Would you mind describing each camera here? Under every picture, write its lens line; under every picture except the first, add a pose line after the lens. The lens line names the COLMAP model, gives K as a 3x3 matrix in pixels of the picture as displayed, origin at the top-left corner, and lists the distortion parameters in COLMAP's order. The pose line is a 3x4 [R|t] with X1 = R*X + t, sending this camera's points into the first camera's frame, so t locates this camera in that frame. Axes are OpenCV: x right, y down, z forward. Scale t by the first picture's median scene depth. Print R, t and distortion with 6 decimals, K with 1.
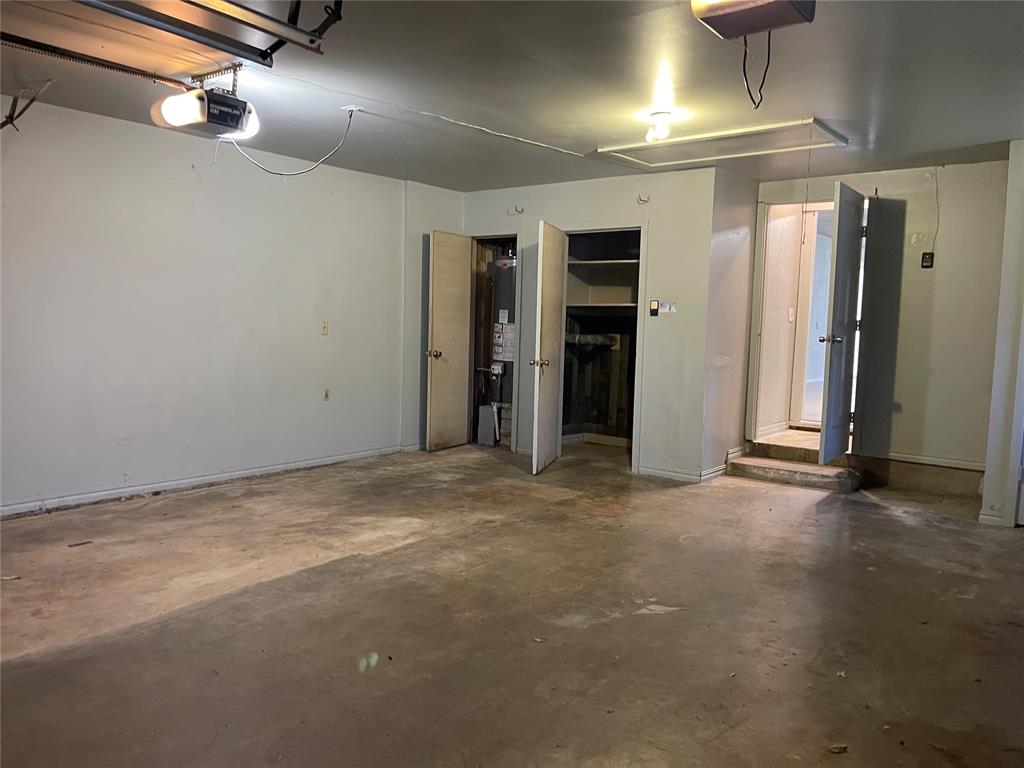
lens RADIAL K [[786.4, 0, 504.8], [0, 786.4, 376.5], [0, 0, 1]] dist [0.079141, -0.120620]
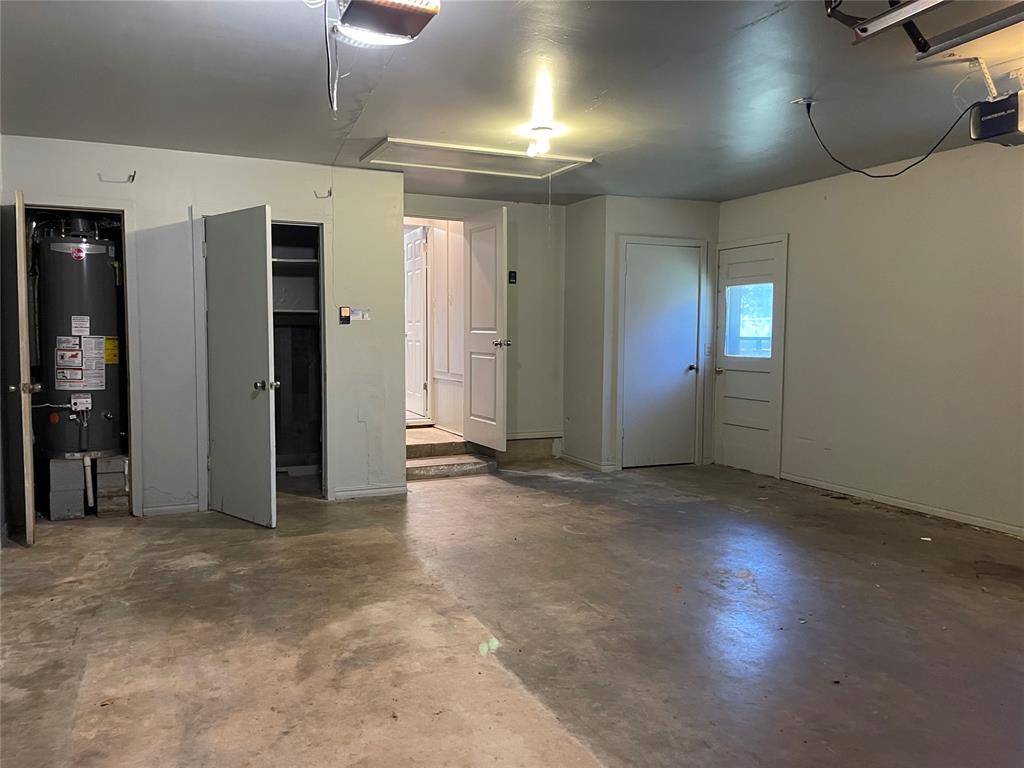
lens RADIAL K [[793.3, 0, 513.2], [0, 793.3, 373.0], [0, 0, 1]] dist [0.036652, -0.001737]
pose [[0.440228, -0.068362, 0.895280, -0.715857], [0.072023, 0.996573, 0.040682, -0.056731], [-0.894993, 0.046571, 0.443643, 0.547642]]
